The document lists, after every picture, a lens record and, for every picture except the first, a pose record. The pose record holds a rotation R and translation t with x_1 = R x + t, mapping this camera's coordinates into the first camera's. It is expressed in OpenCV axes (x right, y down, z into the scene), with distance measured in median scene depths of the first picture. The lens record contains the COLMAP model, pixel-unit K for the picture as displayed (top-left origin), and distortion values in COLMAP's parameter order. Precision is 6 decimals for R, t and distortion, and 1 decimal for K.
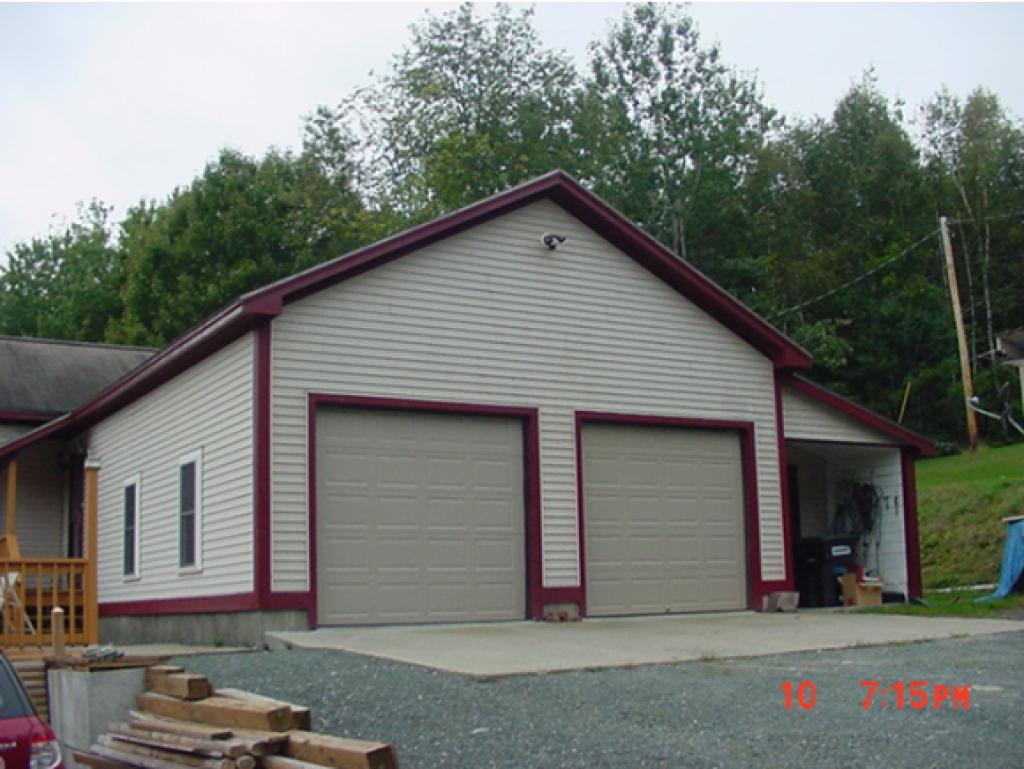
lens RADIAL K [[1267.9, 0, 540.9], [0, 1267.9, 382.9], [0, 0, 1]] dist [-0.181521, 0.119823]
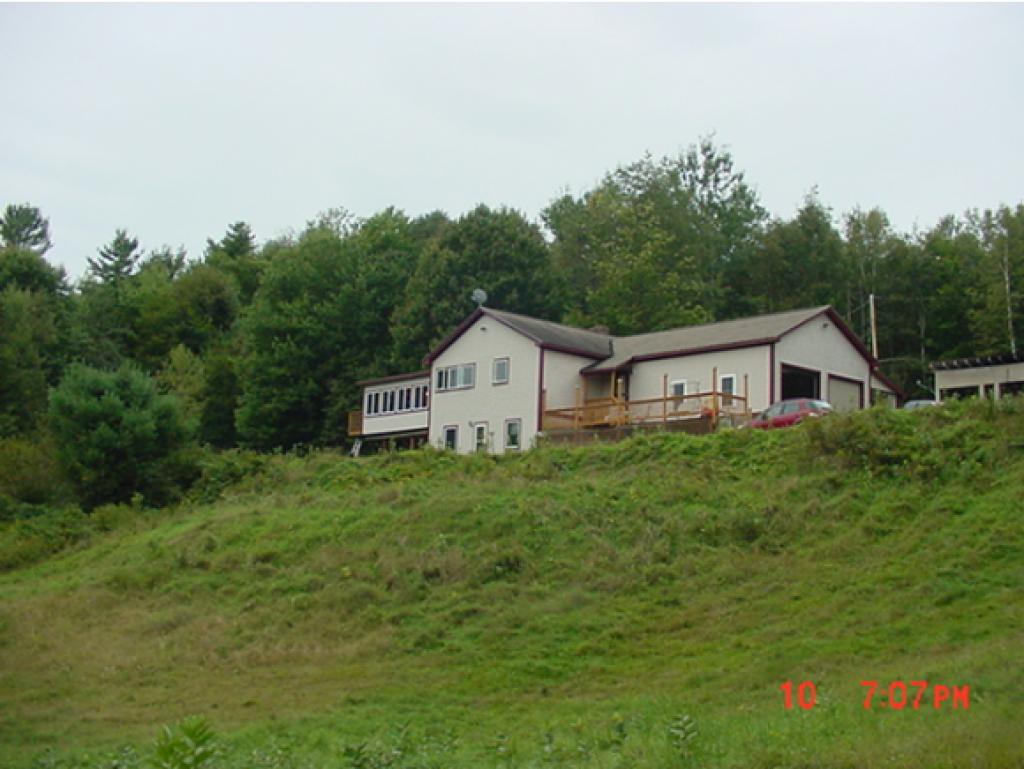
lens RADIAL K [[1267.9, 0, 540.9], [0, 1267.9, 382.9], [0, 0, 1]] dist [-0.181521, 0.119823]
pose [[0.981903, 0.096719, 0.162827, -0.392862], [-0.101038, 0.994712, 0.018441, 0.019112], [-0.160183, -0.034559, 0.986482, -0.696578]]
